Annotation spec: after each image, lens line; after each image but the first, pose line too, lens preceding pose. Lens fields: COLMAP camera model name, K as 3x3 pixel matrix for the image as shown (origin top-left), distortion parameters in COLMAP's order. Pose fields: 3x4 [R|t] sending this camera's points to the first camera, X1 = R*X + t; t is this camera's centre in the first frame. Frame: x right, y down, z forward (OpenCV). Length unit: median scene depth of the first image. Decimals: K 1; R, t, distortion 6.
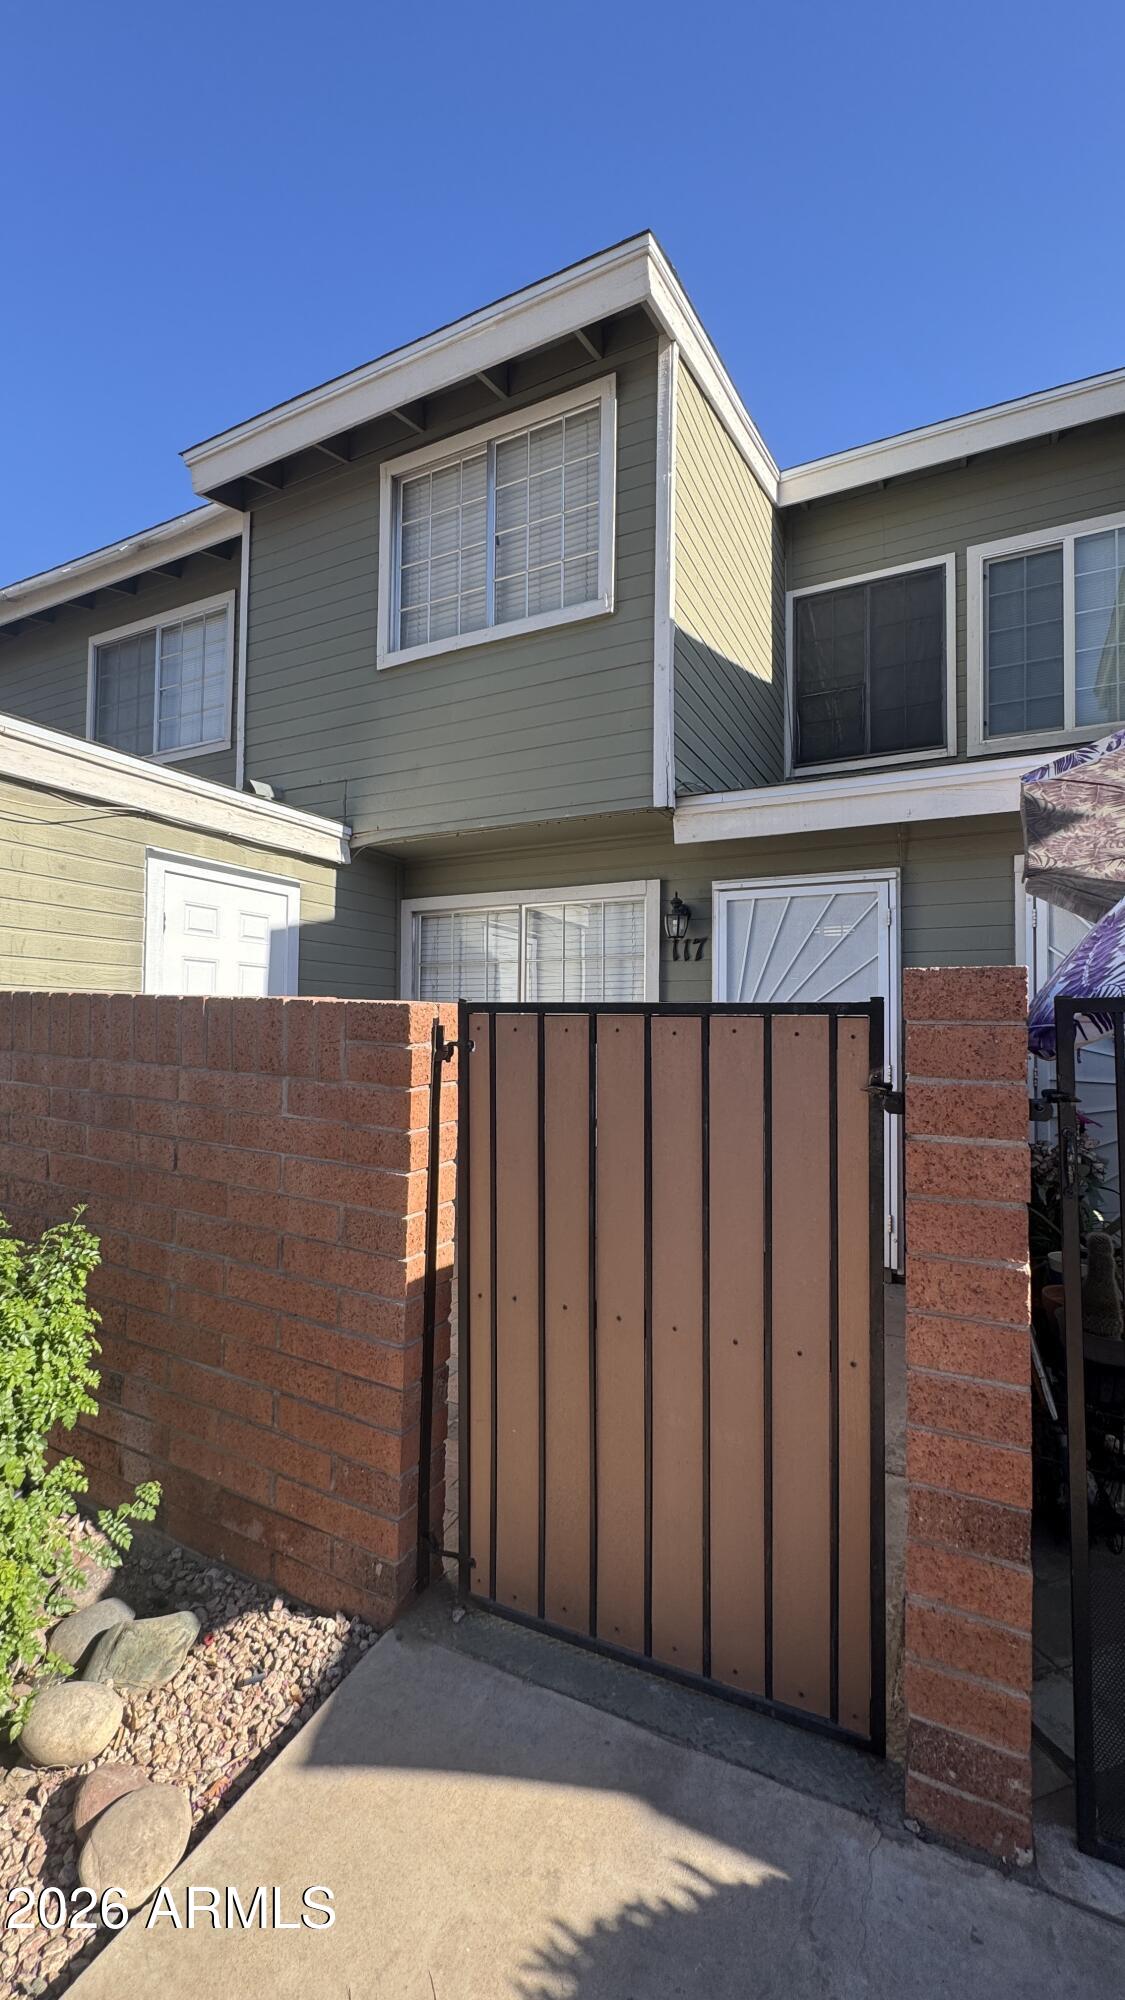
lens RADIAL K [[798.1, 0, 563.1], [0, 798.1, 1003.7], [0, 0, 1]] dist [0.001293, 0.000101]
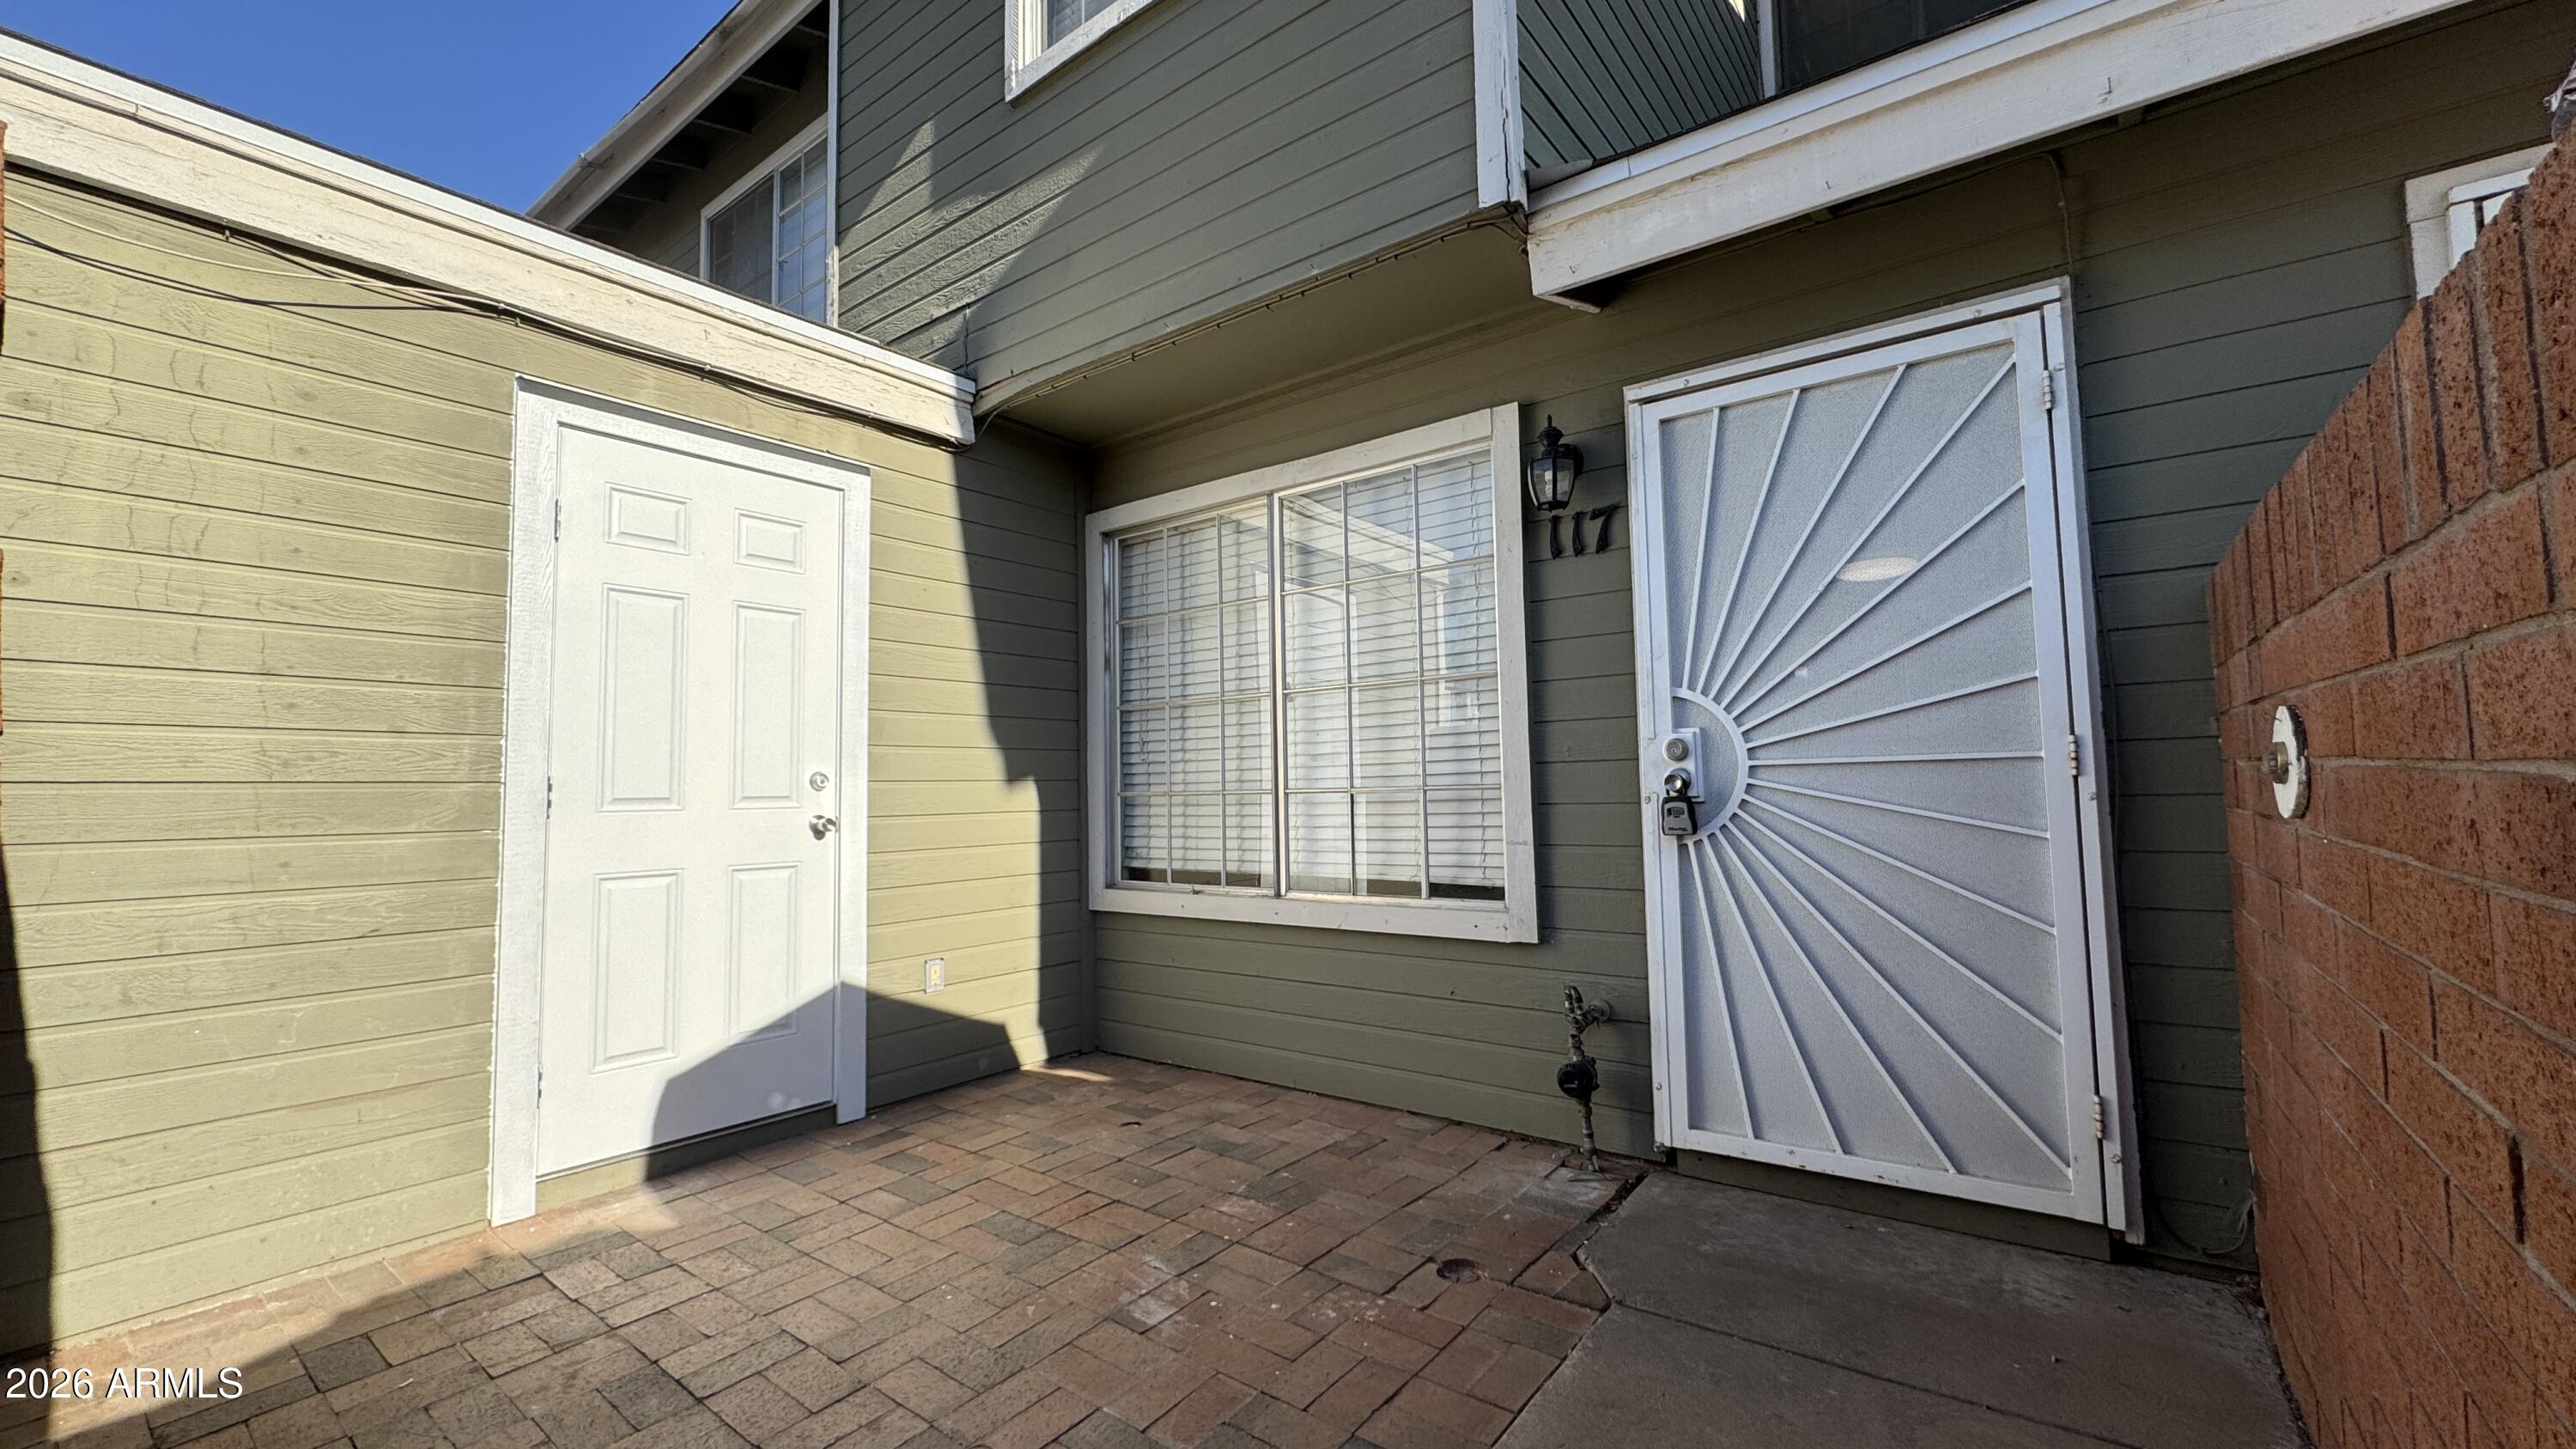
lens RADIAL K [[1028.1, 0, 1289.2], [0, 1028.1, 716.0], [0, 0, 1]] dist [0.001293, 0.000101]
pose [[0.984006, -0.040681, -0.173427, 0.085797], [0.034001, 0.998567, -0.041322, 0.066740], [0.174859, 0.034765, 0.983979, 0.350249]]
